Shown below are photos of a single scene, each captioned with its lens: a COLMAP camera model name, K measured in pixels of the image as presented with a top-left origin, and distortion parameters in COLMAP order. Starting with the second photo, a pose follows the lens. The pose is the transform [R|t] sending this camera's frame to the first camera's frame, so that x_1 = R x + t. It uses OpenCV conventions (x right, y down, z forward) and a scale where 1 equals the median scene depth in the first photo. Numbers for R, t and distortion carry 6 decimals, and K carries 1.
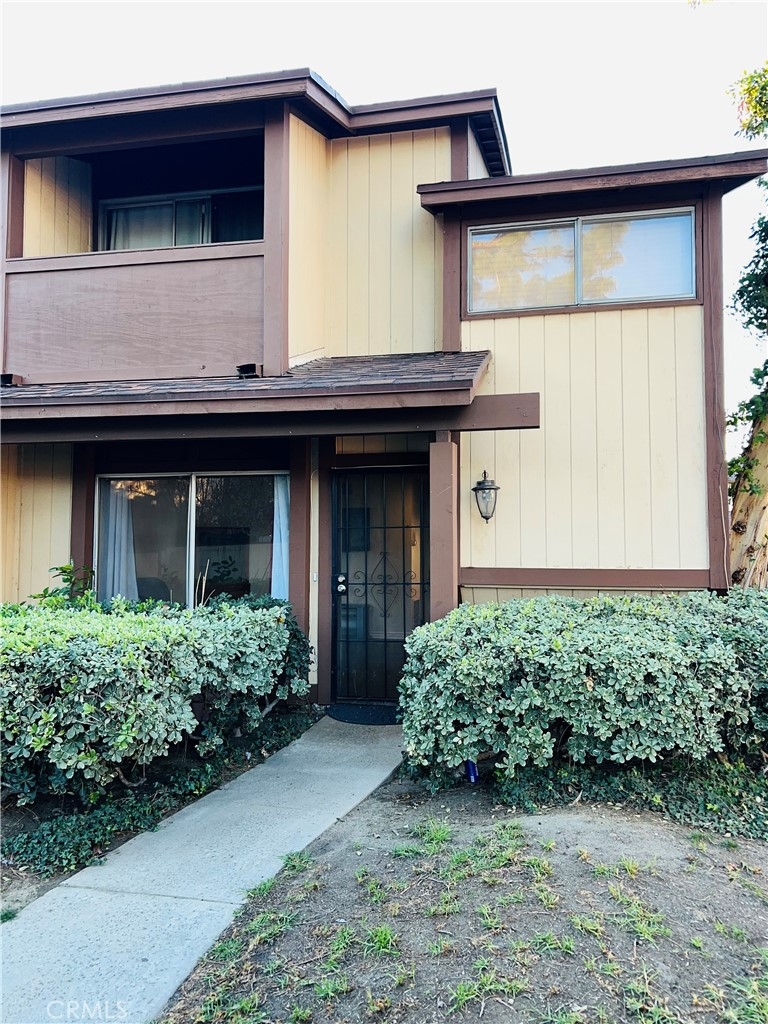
lens RADIAL K [[776.1, 0, 384.0], [0, 776.1, 512.0], [0, 0, 1]] dist [0.053073, -0.048554]
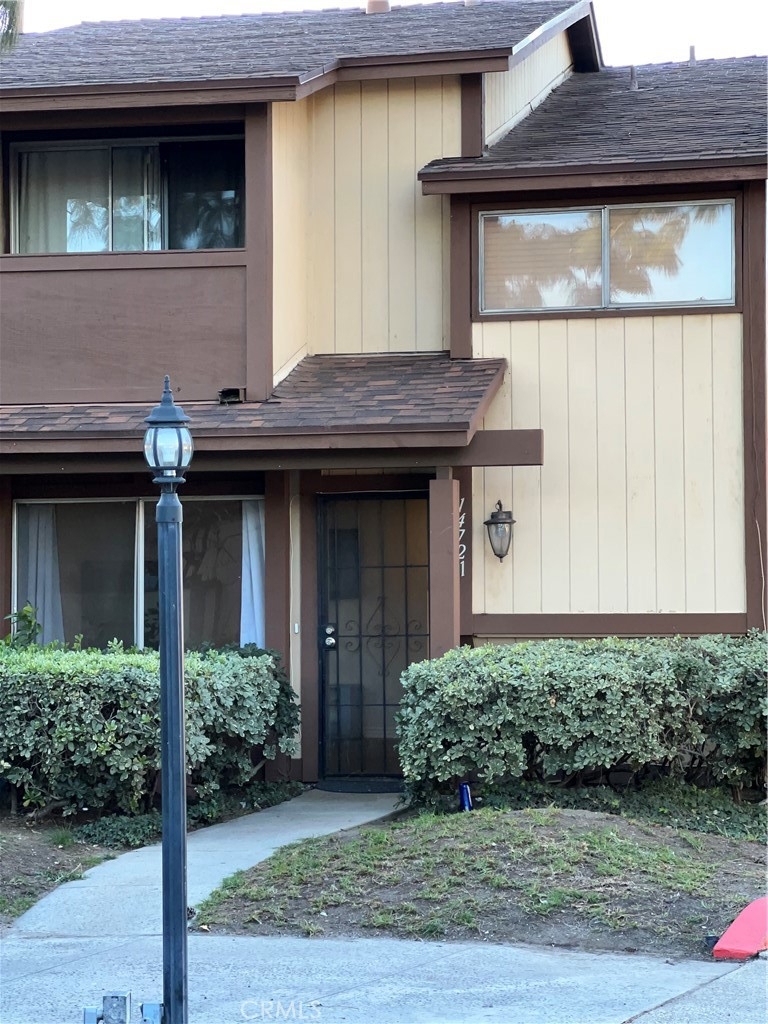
lens RADIAL K [[2301.3, 0, 384.0], [0, 2301.3, 512.0], [0, 0, 1]] dist [0.039048, 0.262703]
pose [[0.999986, -0.005263, -0.000977, 0.007629], [0.005270, 0.999959, 0.007363, -0.088758], [0.000939, -0.007368, 0.999972, -2.273606]]
